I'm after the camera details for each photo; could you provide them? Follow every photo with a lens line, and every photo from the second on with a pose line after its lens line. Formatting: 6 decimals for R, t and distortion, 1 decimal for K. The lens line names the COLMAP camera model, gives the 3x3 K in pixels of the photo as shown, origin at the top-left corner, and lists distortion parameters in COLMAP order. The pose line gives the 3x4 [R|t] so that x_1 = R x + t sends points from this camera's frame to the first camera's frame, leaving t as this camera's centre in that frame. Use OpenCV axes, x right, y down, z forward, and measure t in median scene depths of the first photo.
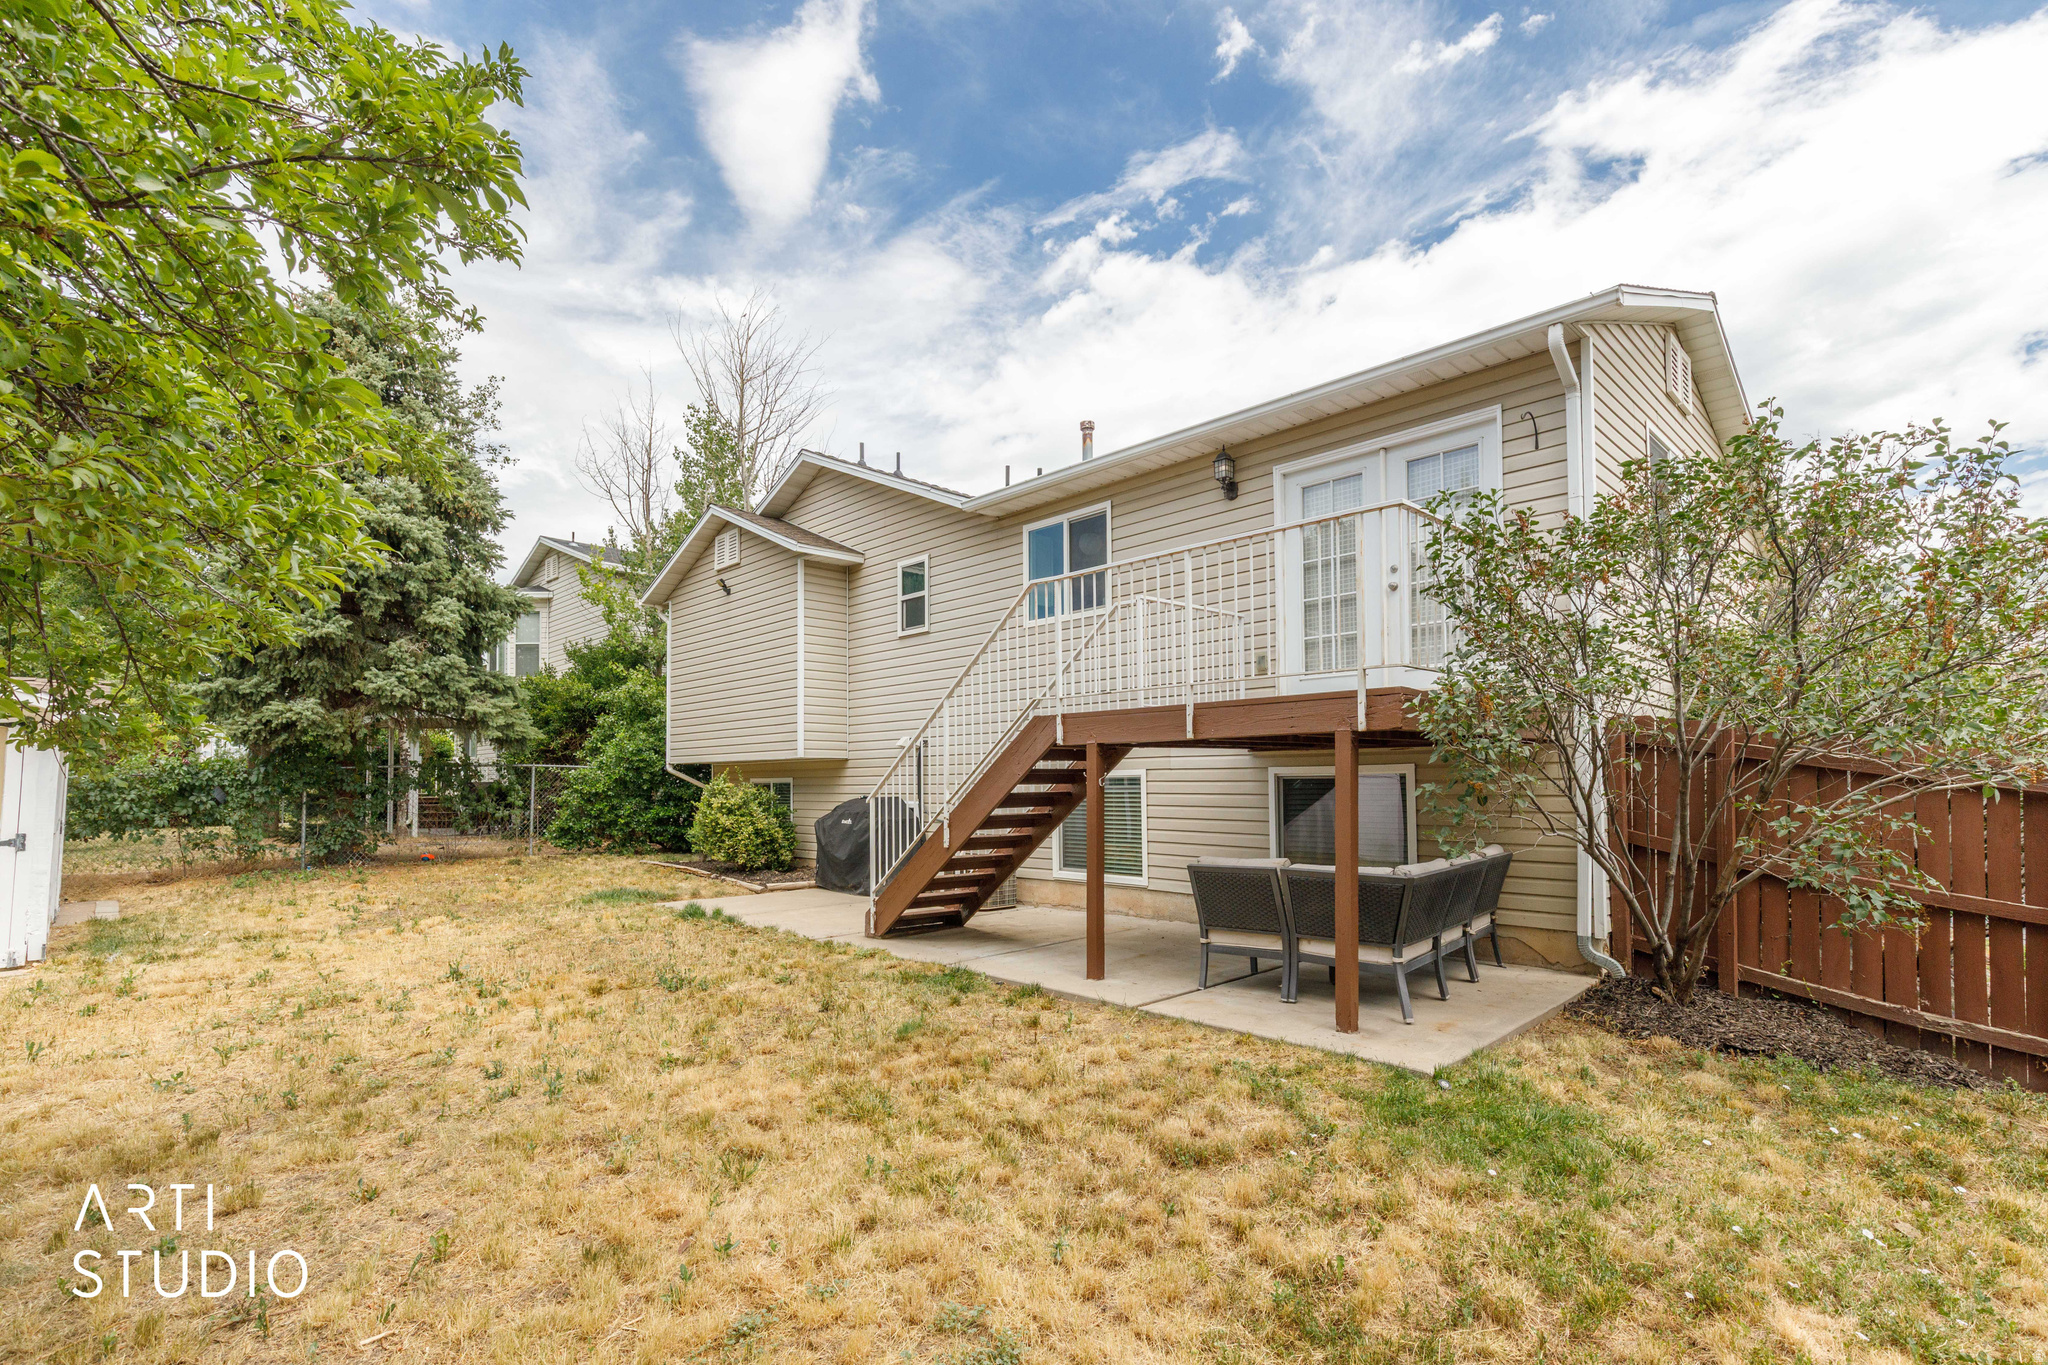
lens RADIAL K [[974.1, 0, 996.2], [0, 974.1, 739.8], [0, 0, 1]] dist [0.013323, -0.000243]
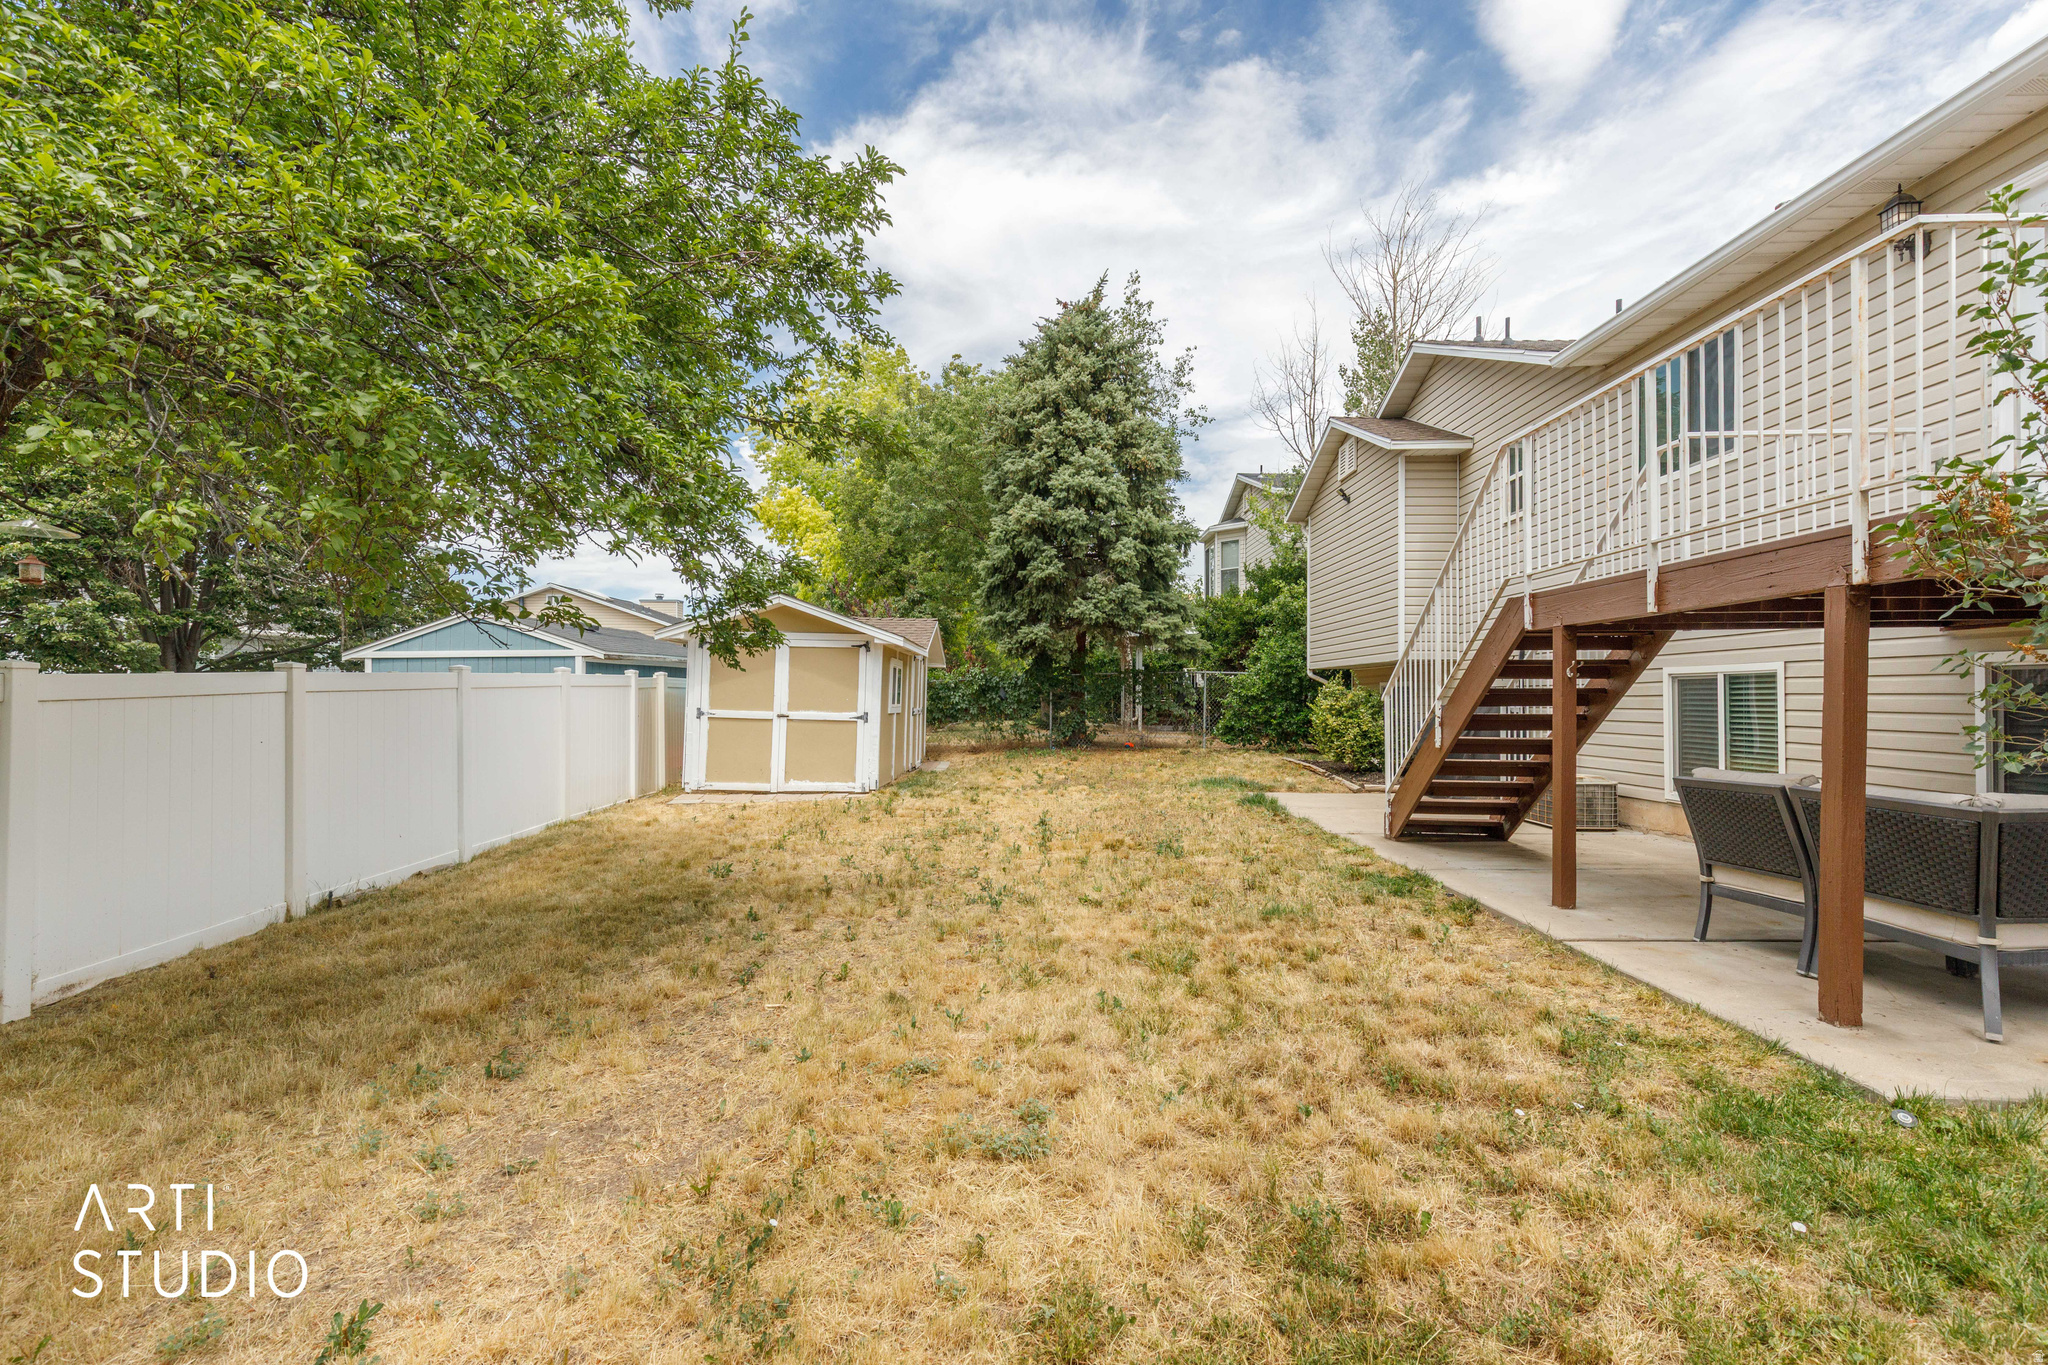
lens RADIAL K [[938.6, 0, 1015.9], [0, 938.6, 679.7], [0, 0, 1]] dist [0.009126, -0.000163]
pose [[0.696792, -0.004510, -0.717259, 0.206256], [0.021341, 0.999668, 0.014446, 0.016467], [0.716956, -0.025373, 0.696657, 0.060694]]
